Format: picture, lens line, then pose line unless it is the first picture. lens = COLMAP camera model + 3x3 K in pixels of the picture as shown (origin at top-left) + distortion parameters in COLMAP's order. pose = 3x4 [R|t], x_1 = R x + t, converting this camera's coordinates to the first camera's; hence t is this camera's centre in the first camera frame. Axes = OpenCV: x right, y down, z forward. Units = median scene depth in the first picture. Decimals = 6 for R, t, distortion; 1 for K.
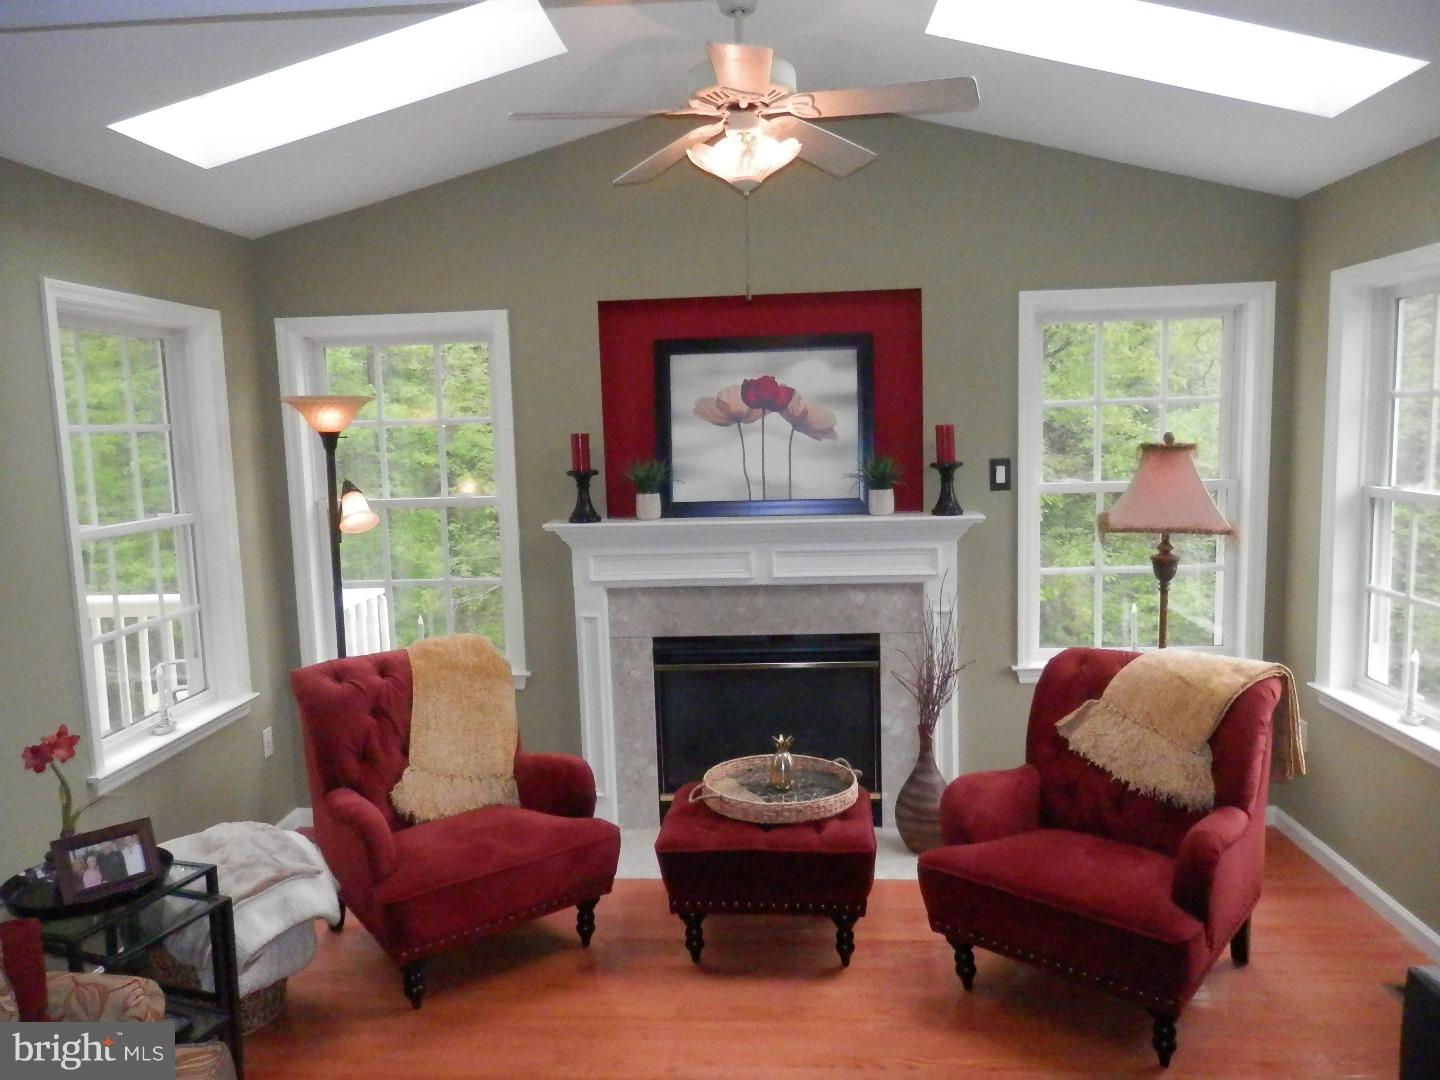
lens RADIAL K [[1076.9, 0, 724.2], [0, 1076.9, 540.7], [0, 0, 1]] dist [0.002002, 0.003016]
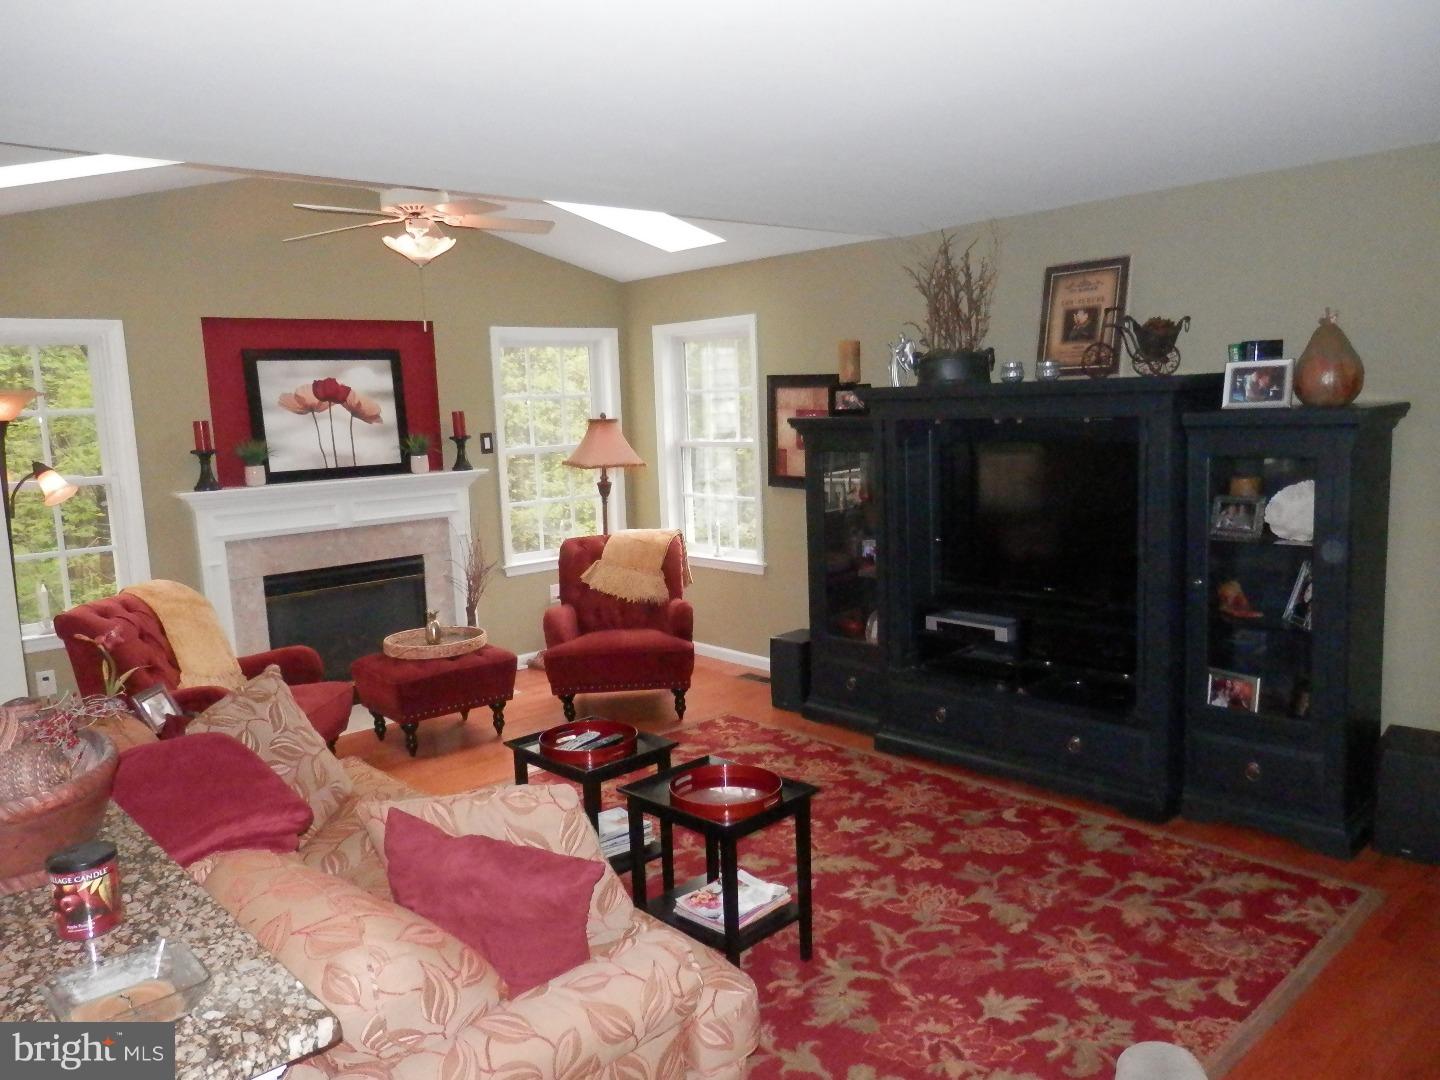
lens RADIAL K [[1076.9, 0, 716.6], [0, 1076.9, 540.6], [0, 0, 1]] dist [0.002002, 0.003016]
pose [[0.700124, -0.092870, 0.707956, -0.616753], [0.097586, 0.994647, 0.033972, 0.057111], [-0.707322, 0.045302, 0.705439, -0.321466]]
